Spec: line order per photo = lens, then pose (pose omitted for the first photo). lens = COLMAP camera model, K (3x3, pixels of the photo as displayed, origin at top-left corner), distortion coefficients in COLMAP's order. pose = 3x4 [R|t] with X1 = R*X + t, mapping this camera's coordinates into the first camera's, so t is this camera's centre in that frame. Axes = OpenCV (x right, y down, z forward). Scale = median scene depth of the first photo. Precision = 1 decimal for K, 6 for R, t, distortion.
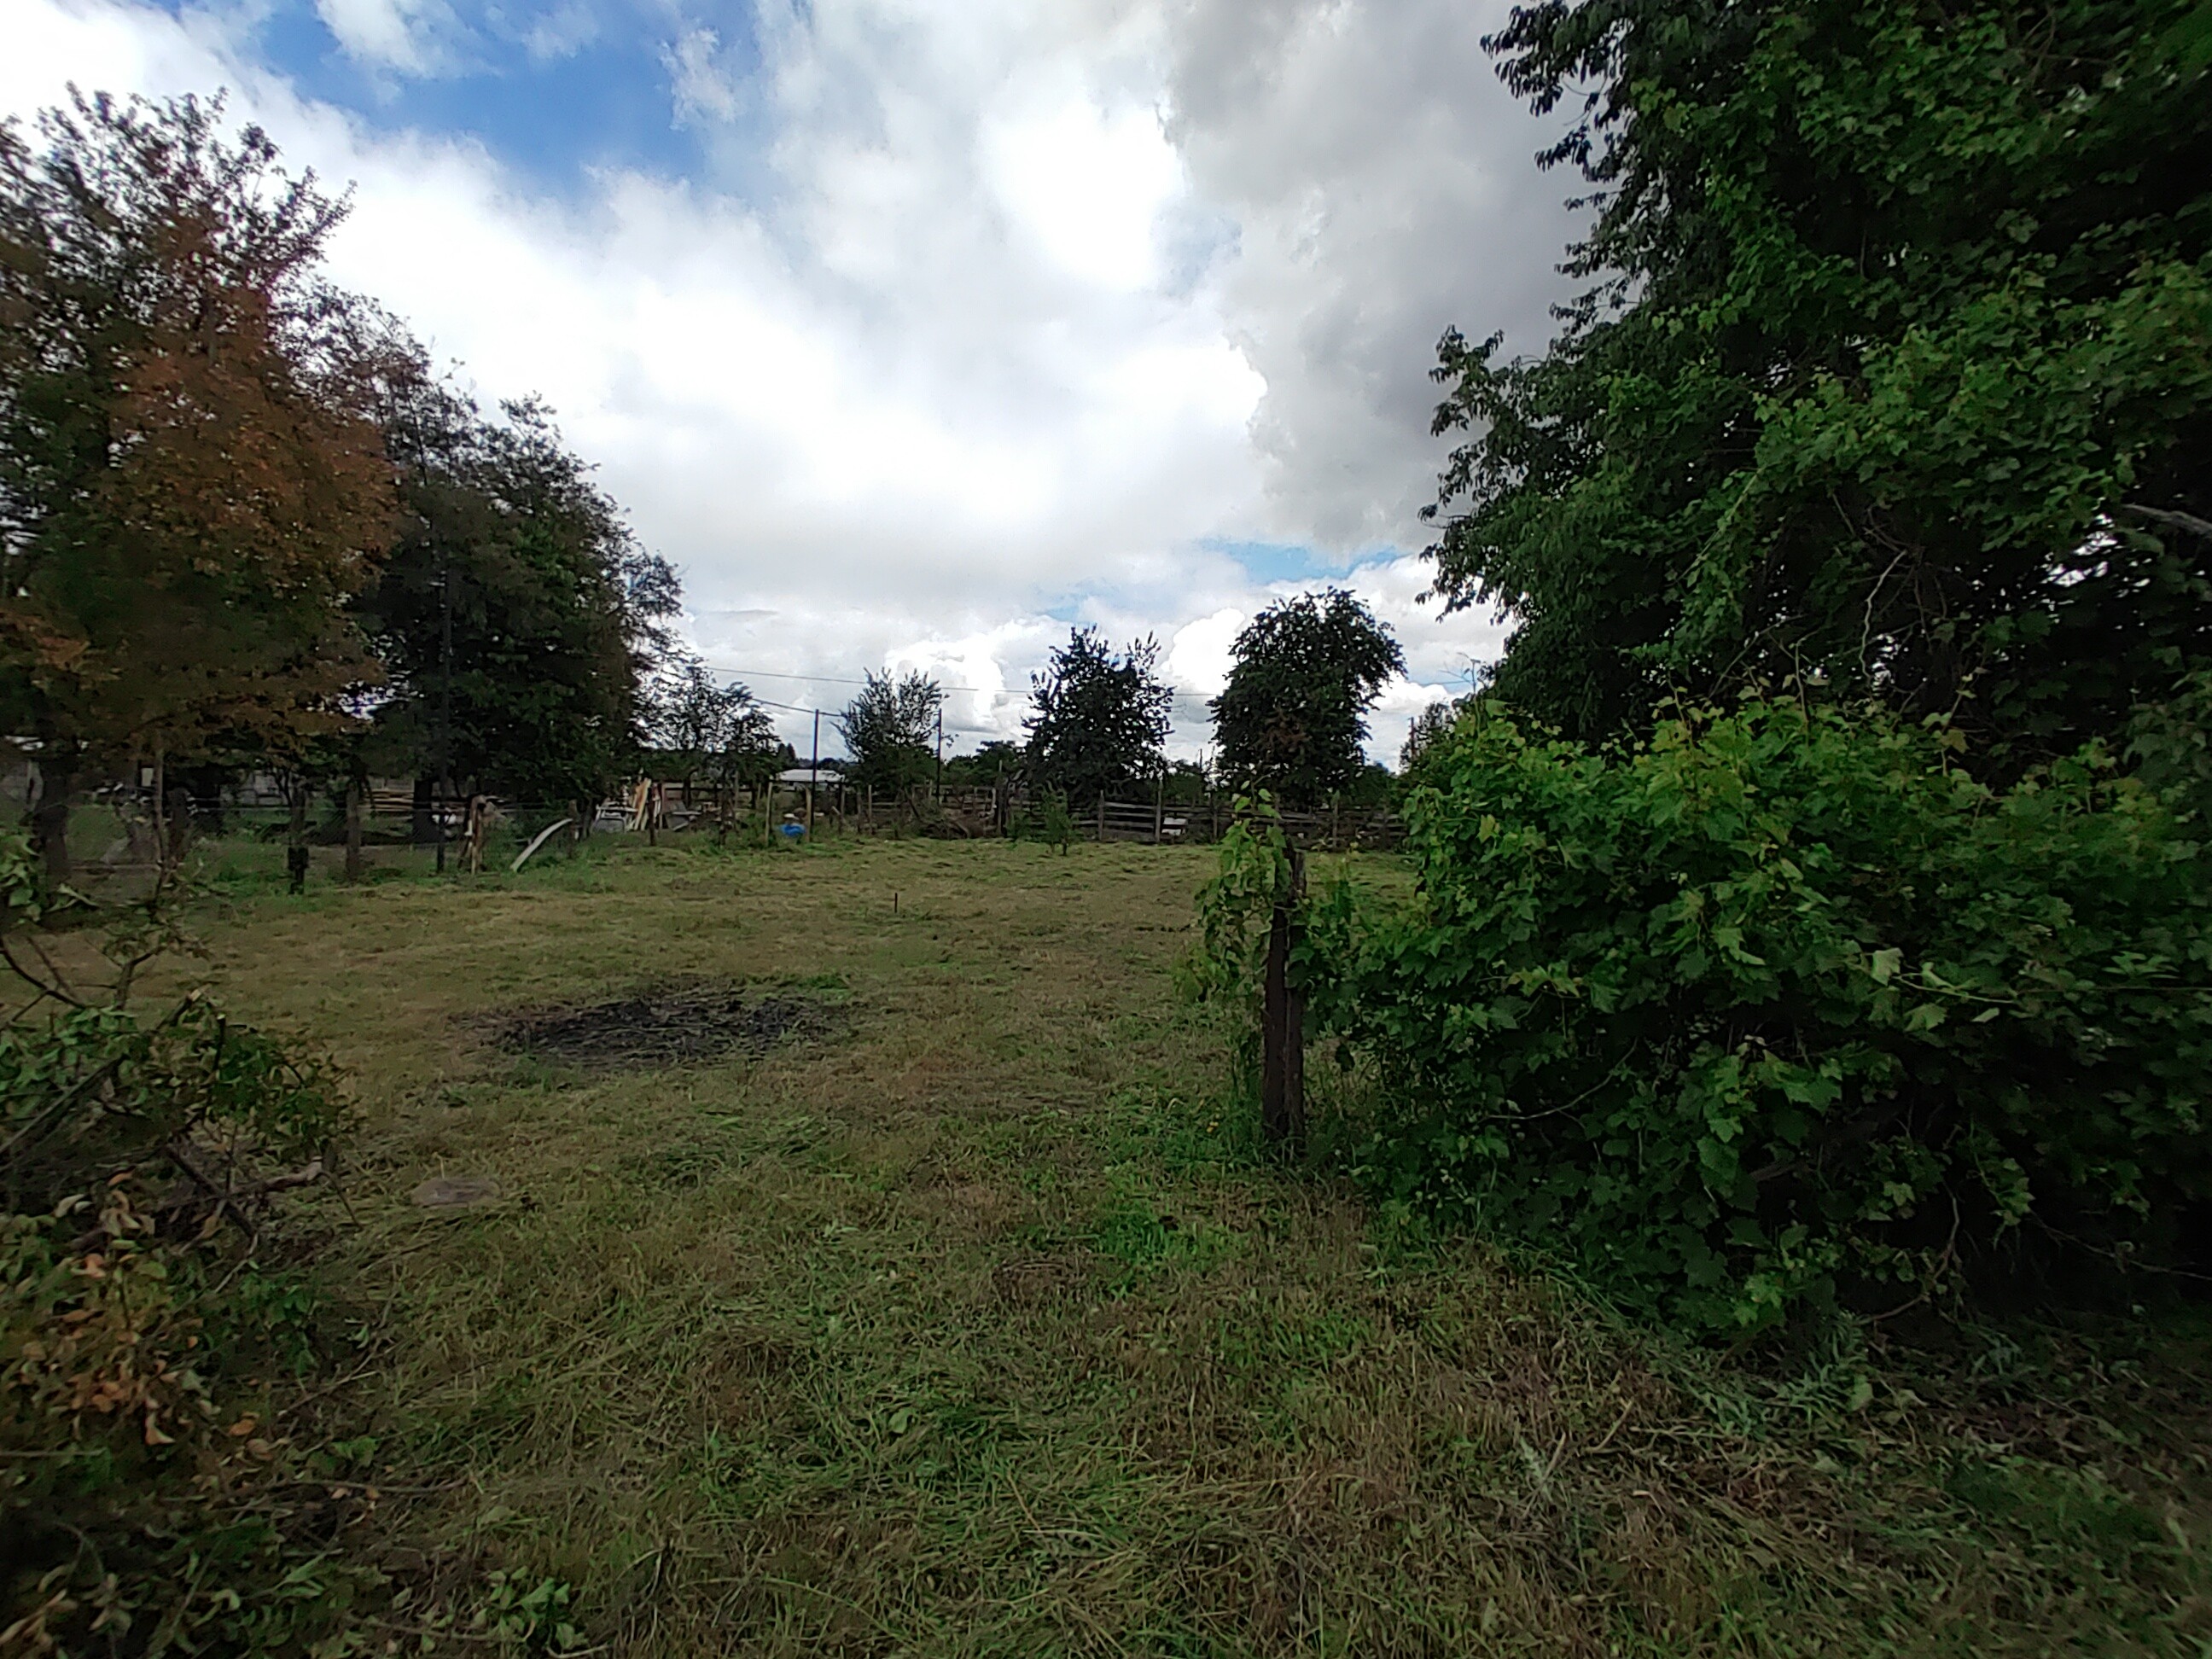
lens RADIAL K [[1053.5, 0, 1118.2], [0, 1053.5, 805.7], [0, 0, 1]] dist [0.000061, 0.000545]
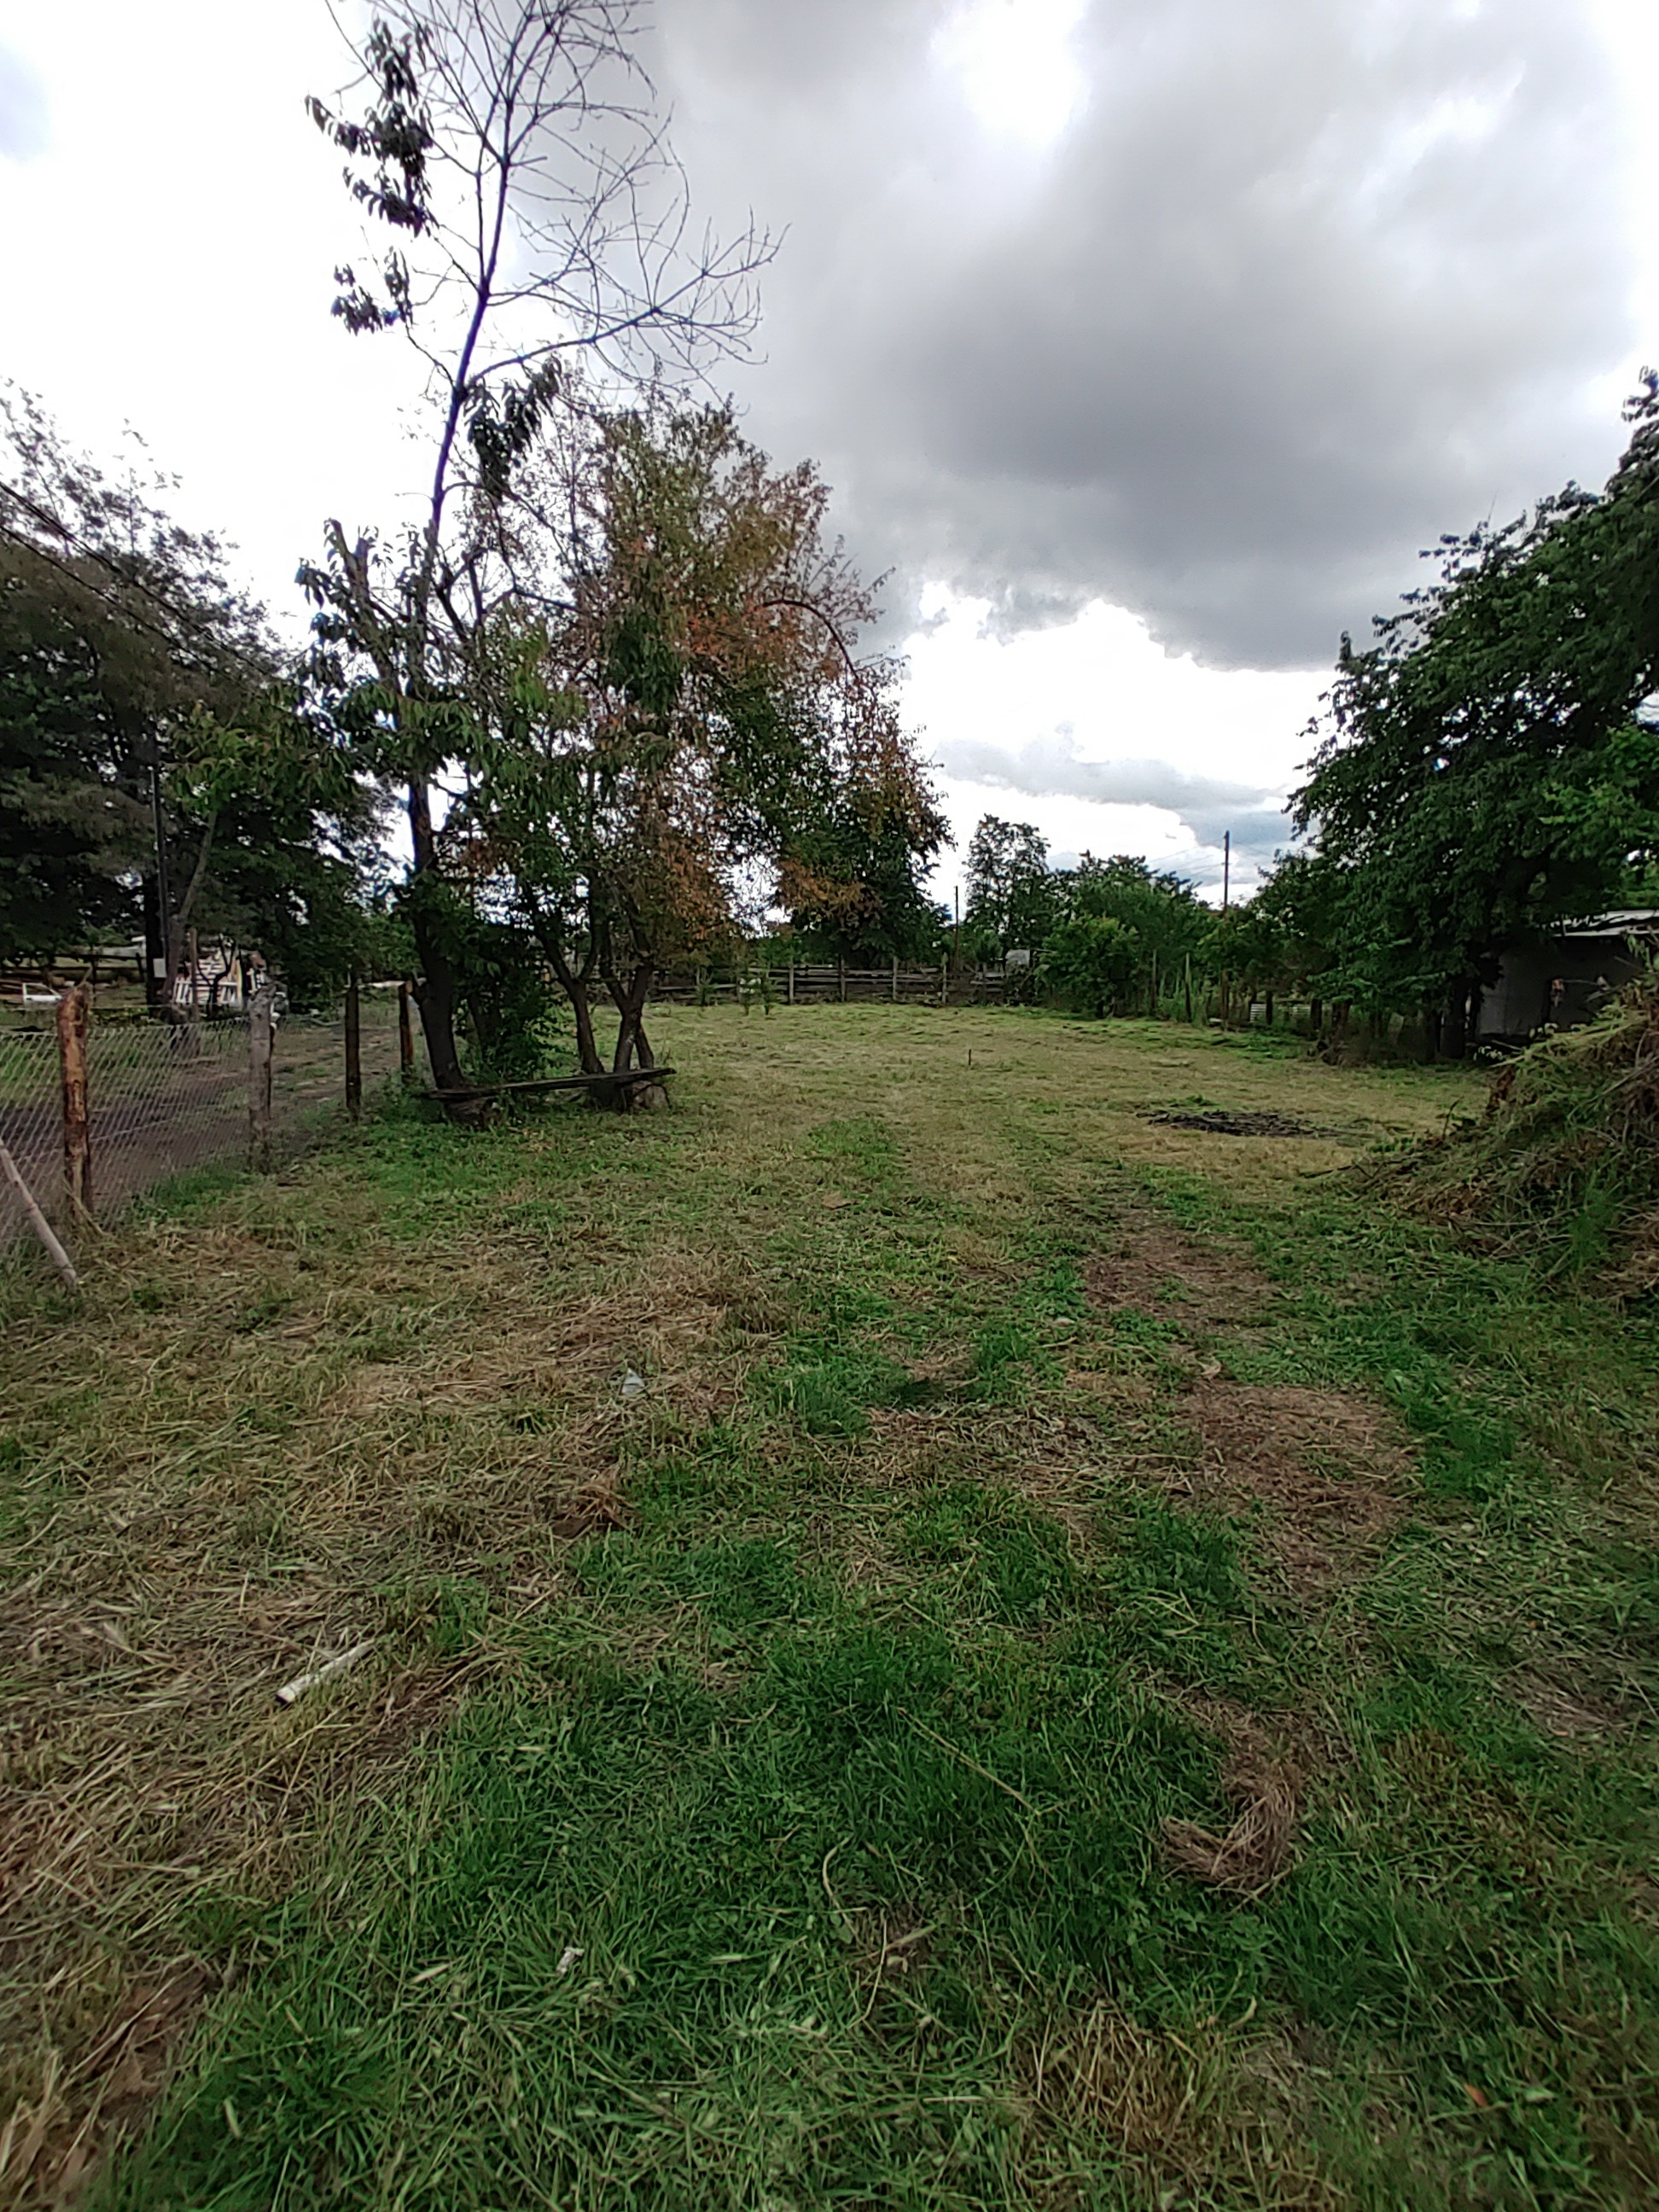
lens RADIAL K [[1053.5, 0, 829.5], [0, 1053.5, 1106.0], [0, 0, 1]] dist [0.000061, 0.000545]
pose [[0.944560, -0.061111, 0.322600, -0.220771], [0.016533, 0.990133, 0.139155, -0.008300], [-0.327921, -0.126107, 0.936250, -0.048122]]
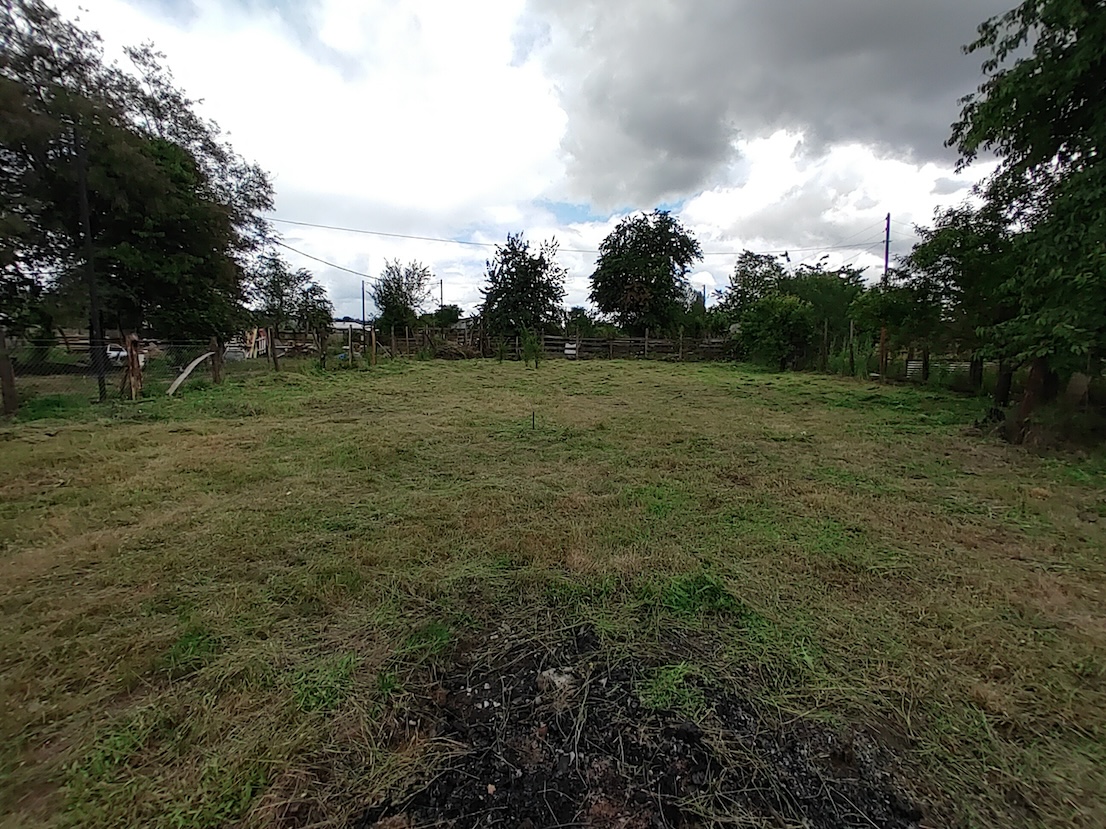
lens RADIAL K [[526.8, 0, 559.1], [0, 526.8, 402.6], [0, 0, 1]] dist [0.000061, 0.000545]
pose [[0.993028, -0.033410, 0.113045, -0.068246], [0.019708, 0.992552, 0.120219, 0.002227], [-0.116220, -0.117152, 0.986290, 0.120442]]
